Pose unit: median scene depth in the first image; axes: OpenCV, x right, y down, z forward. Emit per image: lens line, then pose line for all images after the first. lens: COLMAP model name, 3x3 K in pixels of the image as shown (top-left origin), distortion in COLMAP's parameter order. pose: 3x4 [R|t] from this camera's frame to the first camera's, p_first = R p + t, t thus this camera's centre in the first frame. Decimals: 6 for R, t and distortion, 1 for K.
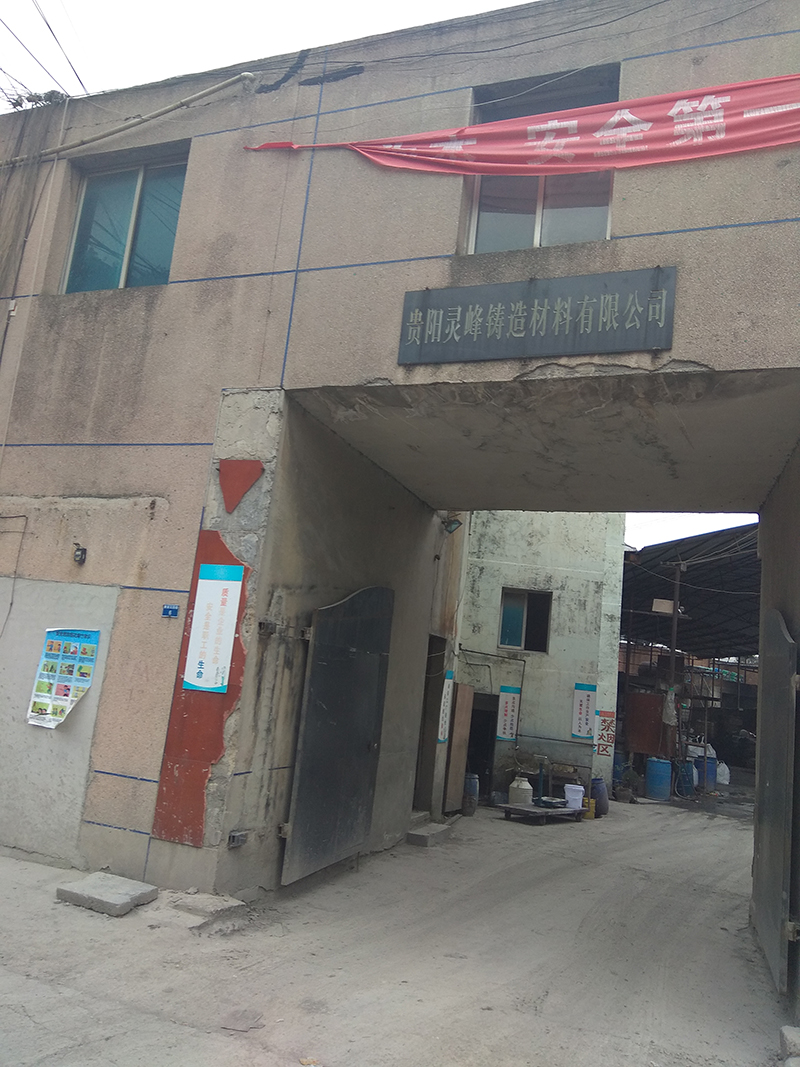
lens RADIAL K [[811.2, 0, 394.1], [0, 811.2, 528.1], [0, 0, 1]] dist [0.121720, -0.202264]
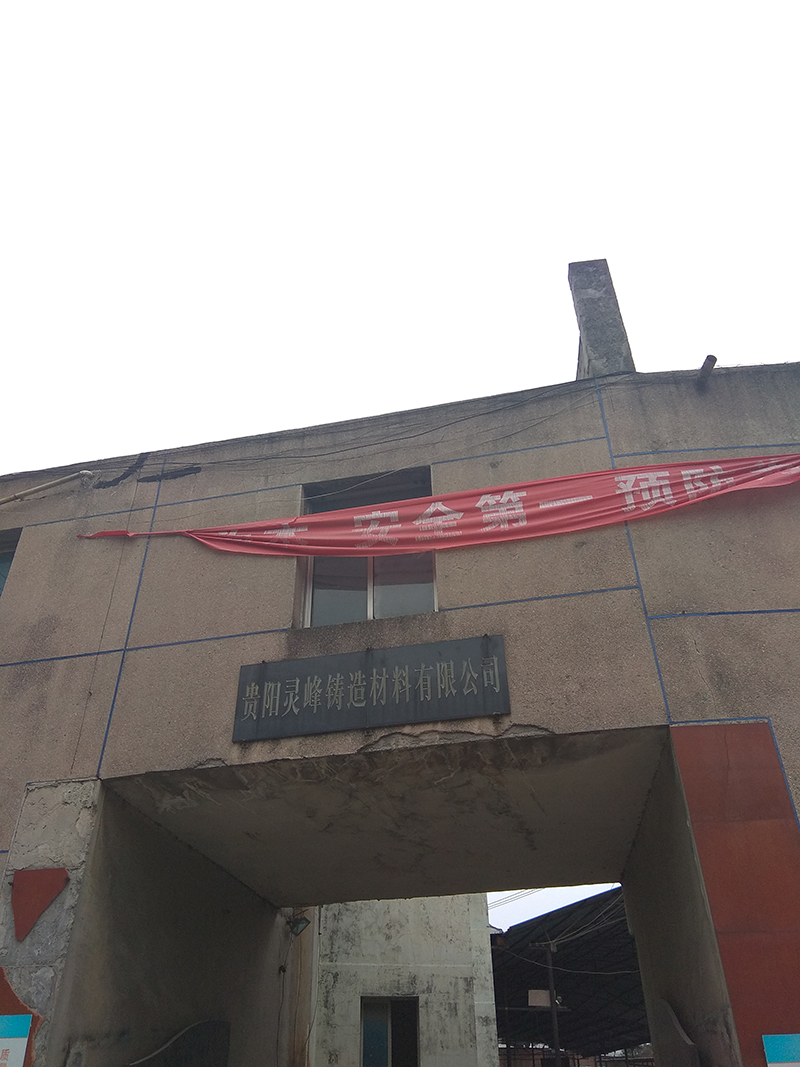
lens RADIAL K [[811.2, 0, 394.1], [0, 811.2, 528.1], [0, 0, 1]] dist [0.121720, -0.202264]
pose [[0.981231, -0.004049, 0.192796, 0.005999], [0.086185, 0.903580, -0.419661, -0.014264], [-0.172507, 0.428400, 0.886969, 0.039606]]
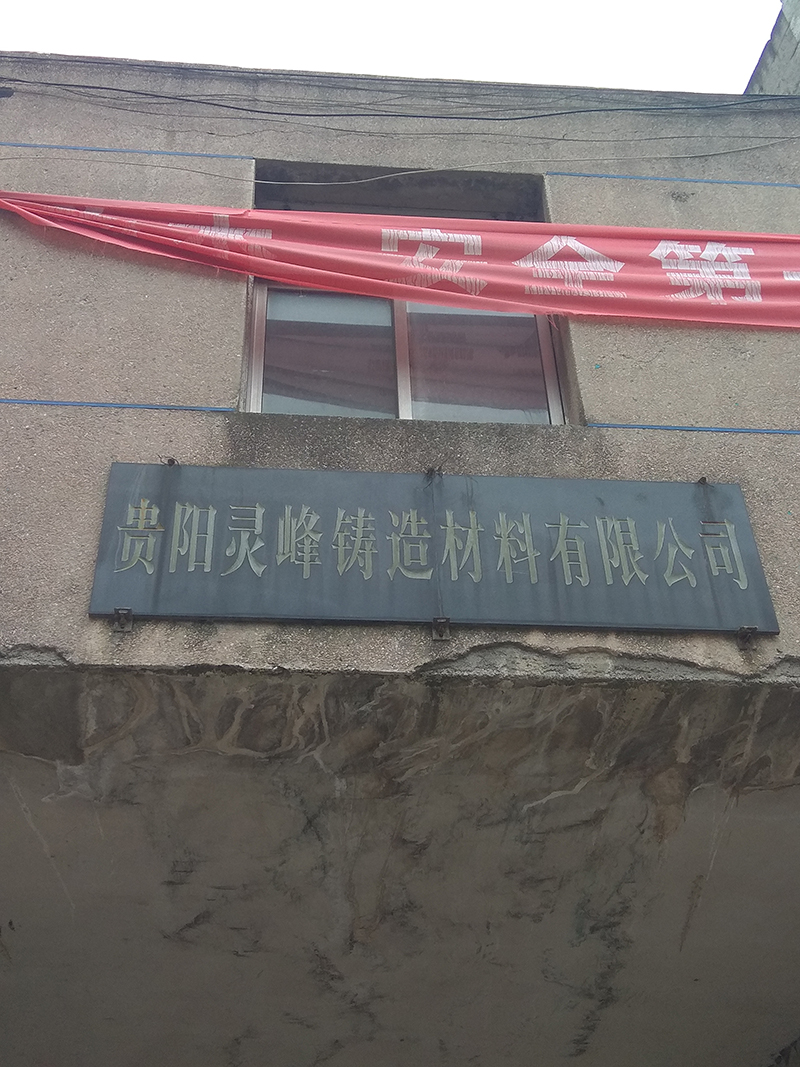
lens RADIAL K [[1370.5, 0, 400.1], [0, 1370.5, 519.7], [0, 0, 1]] dist [0.088264, -0.026479]
pose [[0.892779, 0.192346, 0.407368, -0.130310], [0.038151, 0.868738, -0.493801, 0.071267], [-0.448876, 0.456397, 0.768253, 0.444054]]
